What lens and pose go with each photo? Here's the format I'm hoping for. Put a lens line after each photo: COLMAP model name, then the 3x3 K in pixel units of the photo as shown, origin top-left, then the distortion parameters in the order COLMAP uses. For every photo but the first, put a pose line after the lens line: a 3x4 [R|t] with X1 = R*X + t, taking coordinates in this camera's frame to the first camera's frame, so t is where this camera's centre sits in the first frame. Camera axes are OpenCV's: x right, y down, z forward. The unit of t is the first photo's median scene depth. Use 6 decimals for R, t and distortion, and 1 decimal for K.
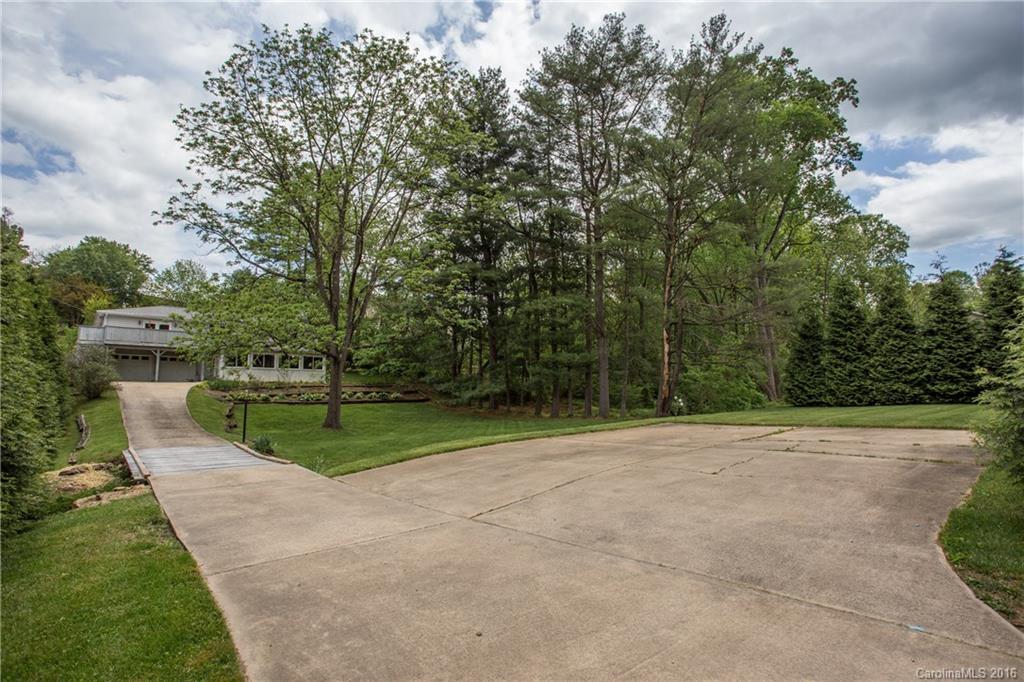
lens RADIAL K [[501.0, 0, 508.1], [0, 501.0, 340.0], [0, 0, 1]] dist [-0.073154, 0.031924]
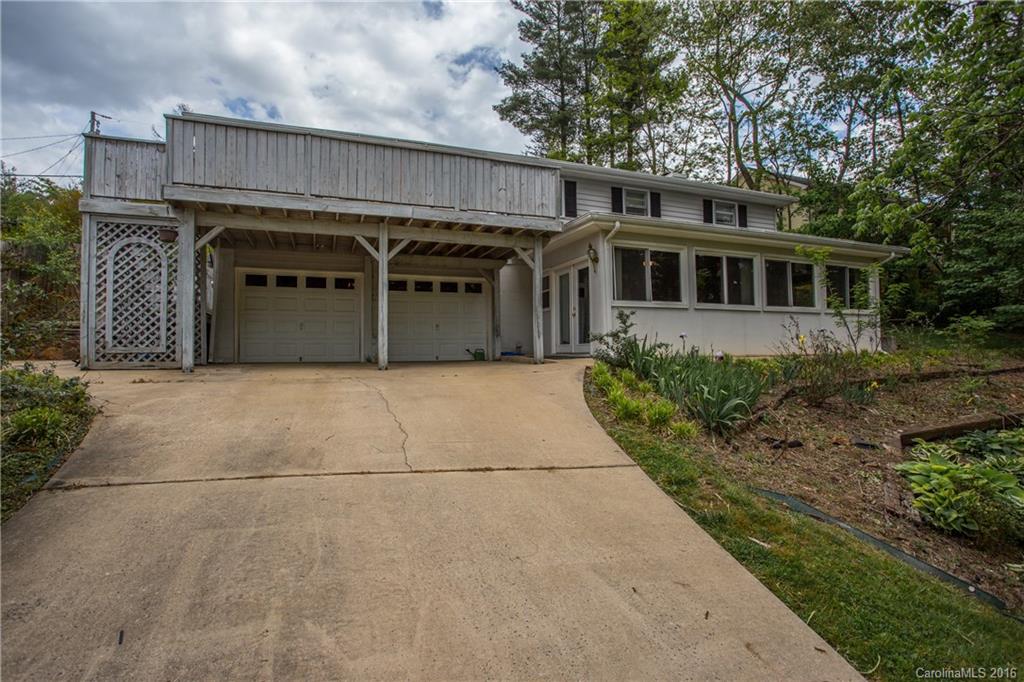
lens RADIAL K [[501.0, 0, 508.1], [0, 501.0, 340.0], [0, 0, 1]] dist [-0.073154, 0.031924]
pose [[0.936447, -0.014682, -0.350503, -0.551720], [0.049839, 0.994558, 0.091495, 0.050792], [0.347252, -0.103149, 0.932082, 0.754600]]
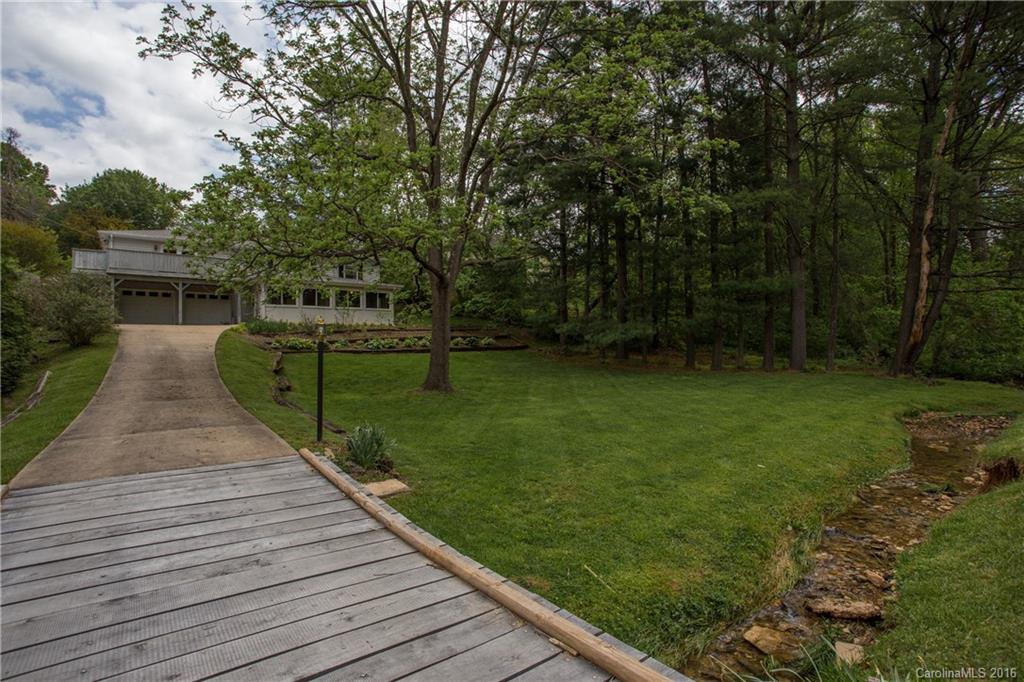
lens RADIAL K [[501.0, 0, 508.1], [0, 501.0, 340.0], [0, 0, 1]] dist [-0.073154, 0.031924]
pose [[0.997615, -0.001869, -0.069000, -0.158824], [0.008829, 0.994877, 0.100708, 0.036440], [0.068458, -0.101077, 0.992521, 0.272003]]
